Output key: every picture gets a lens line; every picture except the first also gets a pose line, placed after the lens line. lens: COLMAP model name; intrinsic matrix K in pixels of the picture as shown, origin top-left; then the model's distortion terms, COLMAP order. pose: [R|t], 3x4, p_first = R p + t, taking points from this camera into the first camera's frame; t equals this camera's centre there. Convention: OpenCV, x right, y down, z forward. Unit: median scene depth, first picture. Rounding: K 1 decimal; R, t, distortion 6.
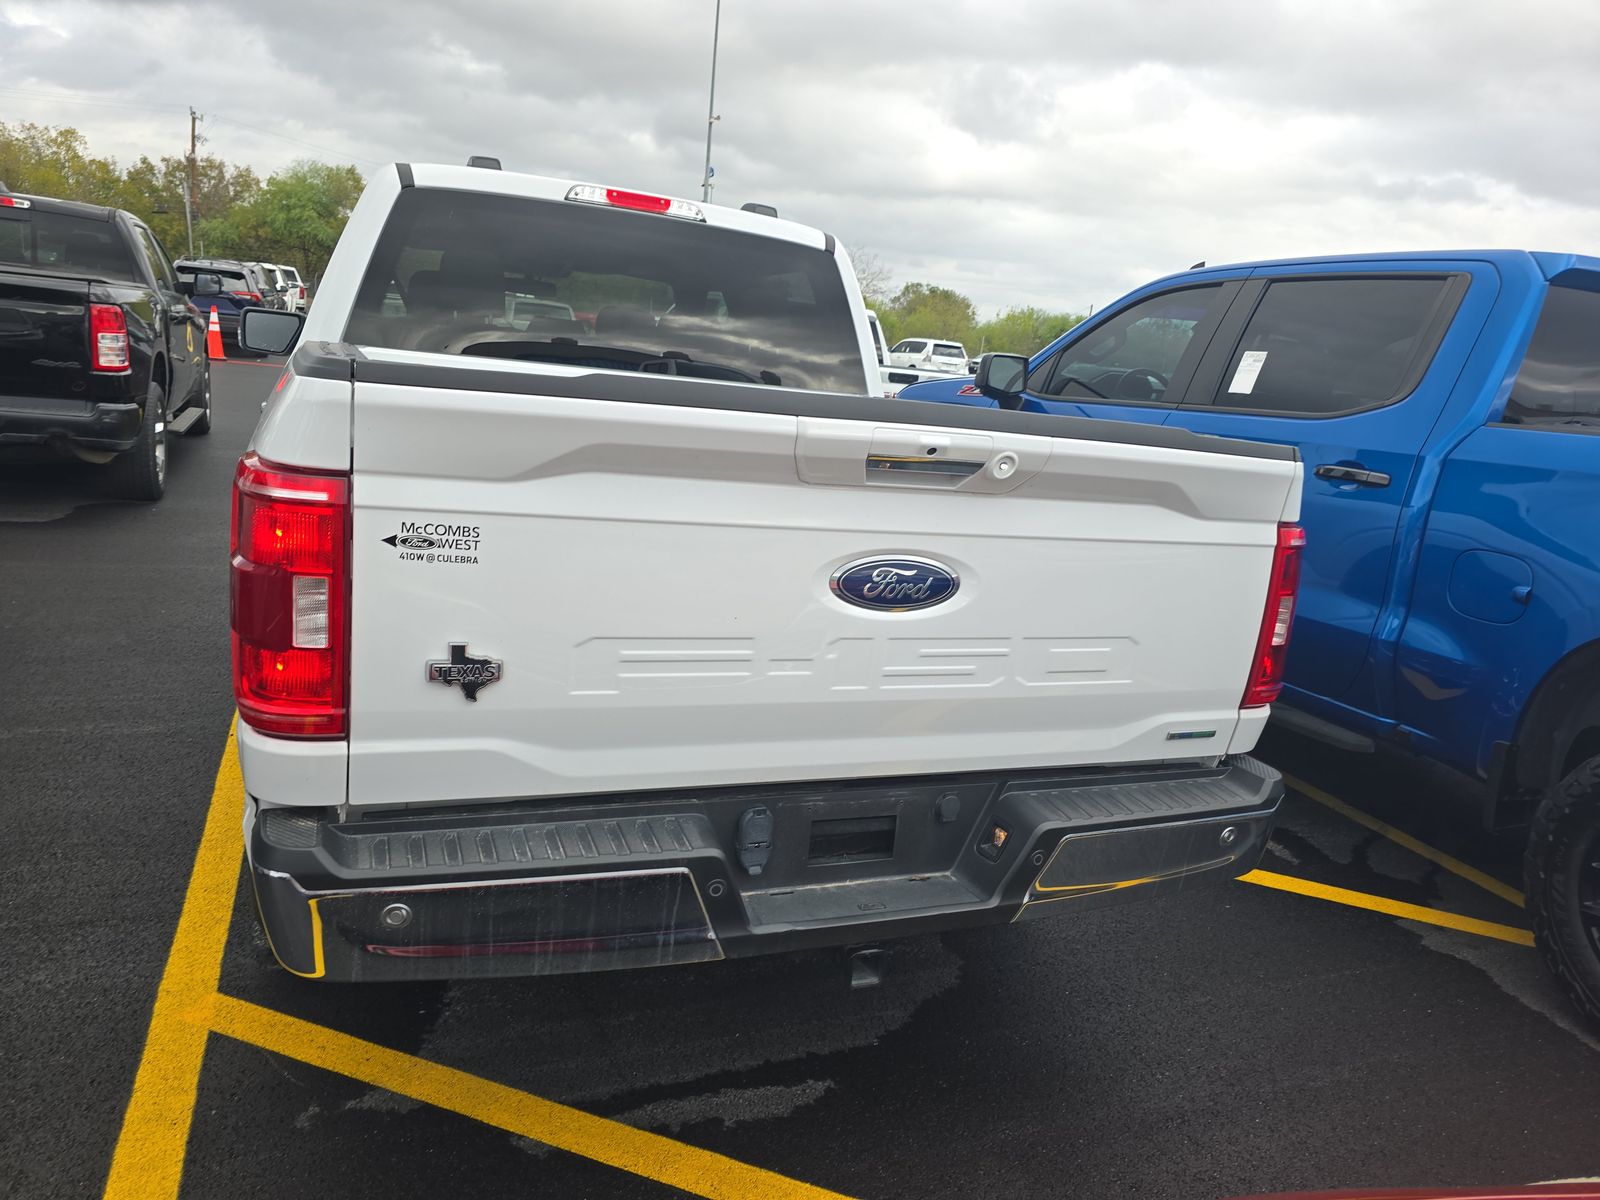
lens RADIAL K [[1072.7, 0, 796.1], [0, 1072.7, 604.4], [0, 0, 1]] dist [0.057082, -0.055691]
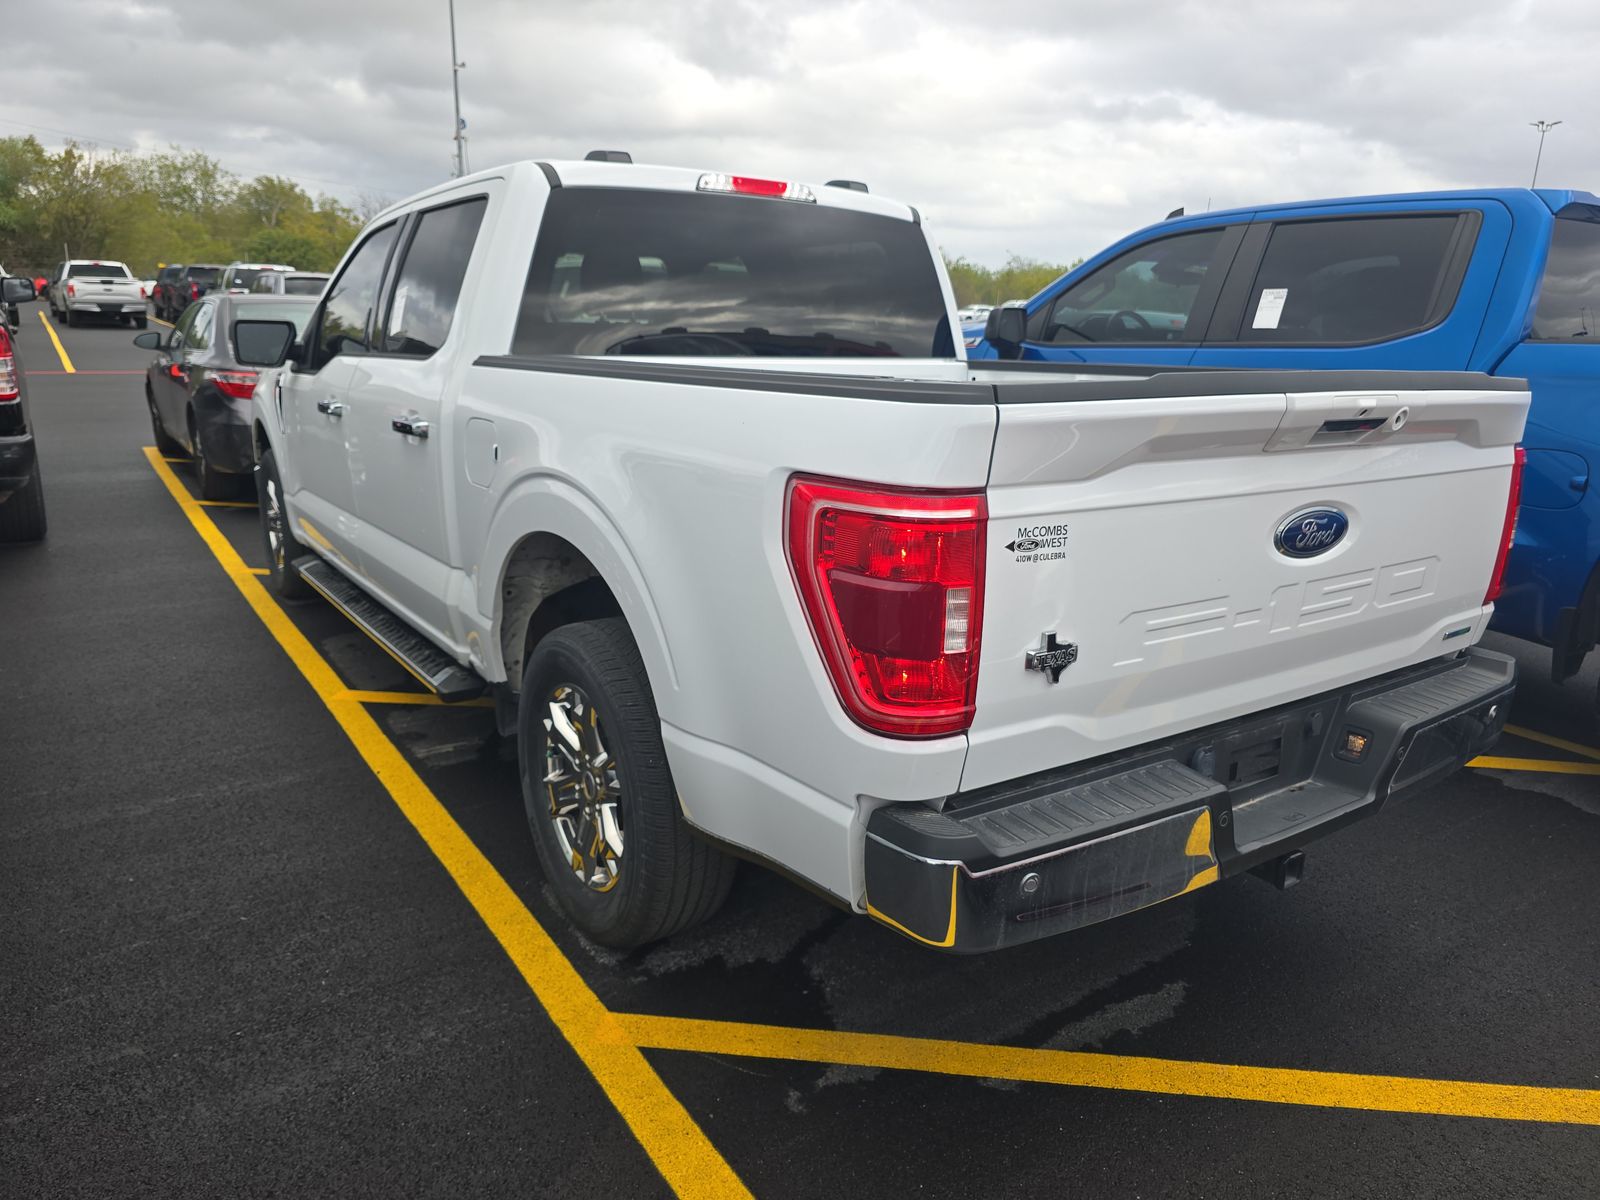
lens RADIAL K [[1088.7, 0, 802.0], [0, 1088.7, 607.0], [0, 0, 1]] dist [0.065012, -0.072327]
pose [[0.972970, -0.128460, 0.191903, -0.363195], [0.119942, 0.991233, 0.055413, -0.038473], [-0.197339, -0.030898, 0.979848, -0.019438]]
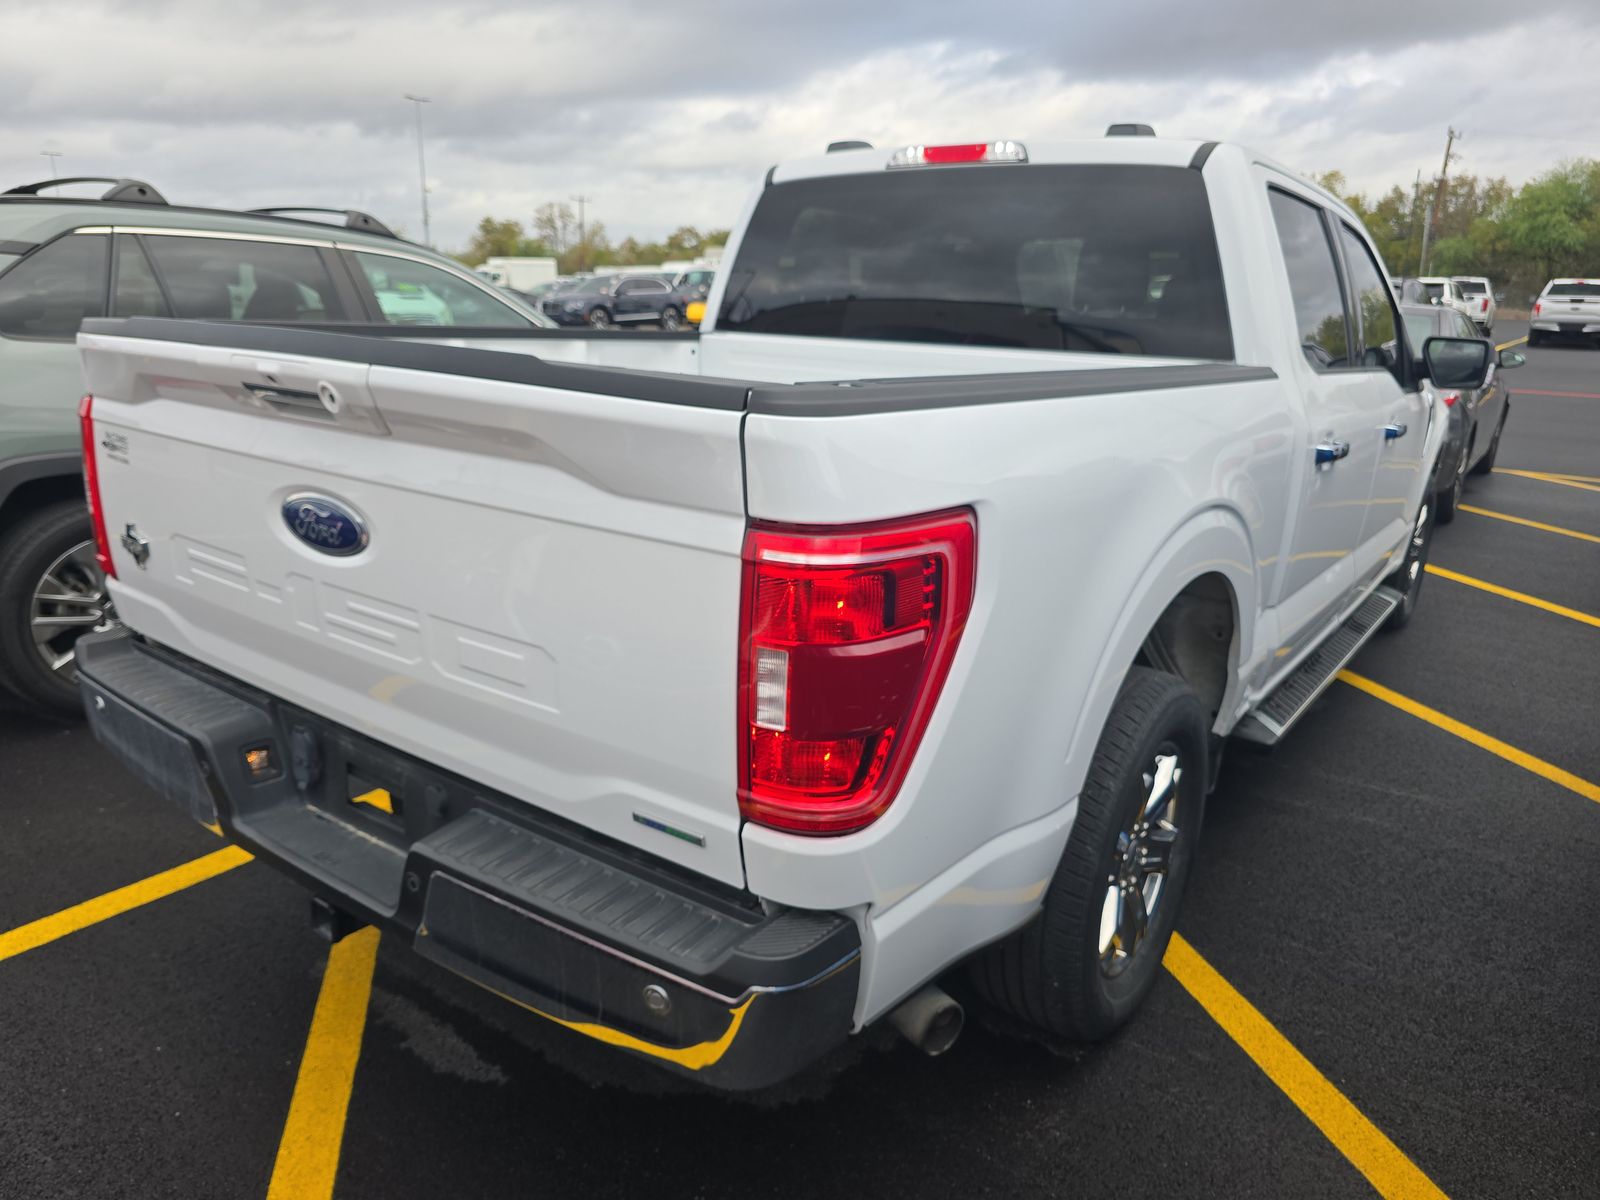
lens RADIAL K [[1081.6, 0, 800.0], [0, 1081.6, 600.0], [0, 0, 1]] dist [0.045701, -0.046038]
pose [[0.521040, 0.145430, -0.841052, 0.617661], [-0.168440, 0.983519, 0.065715, -0.048108], [0.836747, 0.107427, 0.536949, 0.460437]]
